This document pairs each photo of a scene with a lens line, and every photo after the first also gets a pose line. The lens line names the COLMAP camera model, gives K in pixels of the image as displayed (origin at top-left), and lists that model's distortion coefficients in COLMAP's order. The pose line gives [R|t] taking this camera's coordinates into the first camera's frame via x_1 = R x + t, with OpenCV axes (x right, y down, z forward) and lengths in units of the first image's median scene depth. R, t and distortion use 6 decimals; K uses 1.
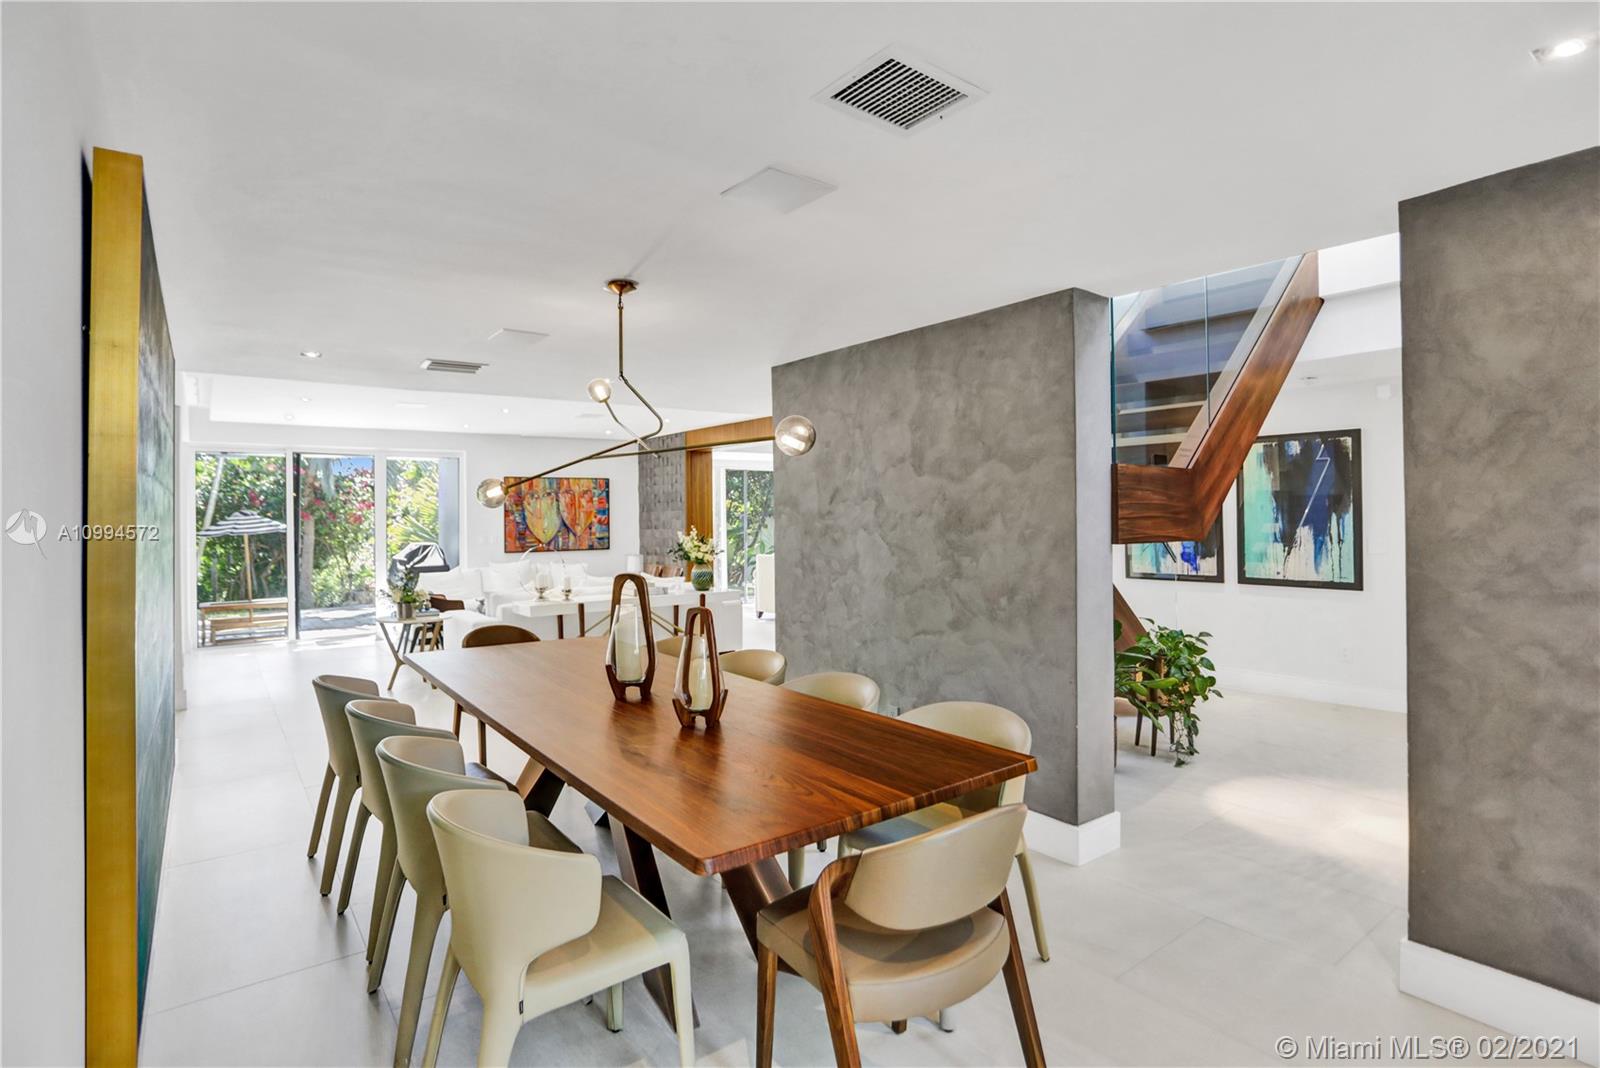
lens RADIAL K [[782.8, 0, 799.5], [0, 782.8, 521.3], [0, 0, 1]] dist [-0.034774, 0.006654]
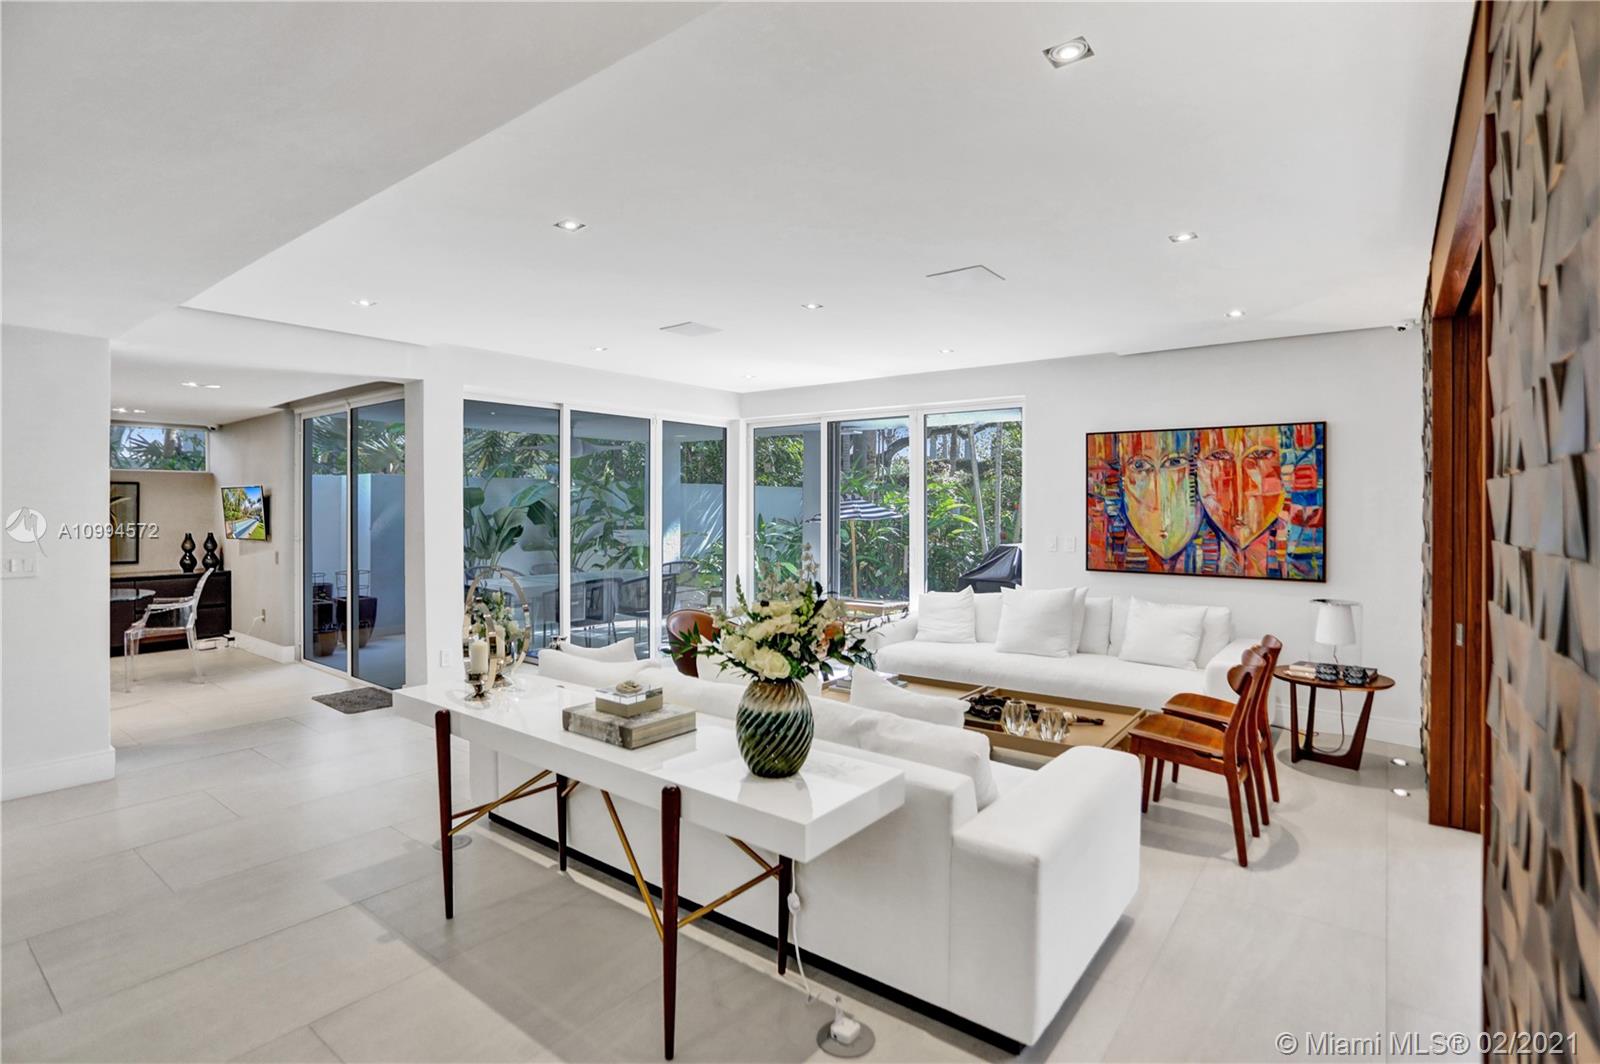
lens RADIAL K [[782.8, 0, 801.1], [0, 782.8, 519.9], [0, 0, 1]] dist [-0.034774, 0.006654]
pose [[0.253616, 0.022868, -0.967035, 0.105745], [-0.018686, 0.999650, 0.018738, -0.002035], [0.967124, 0.013318, 0.253955, 0.622431]]
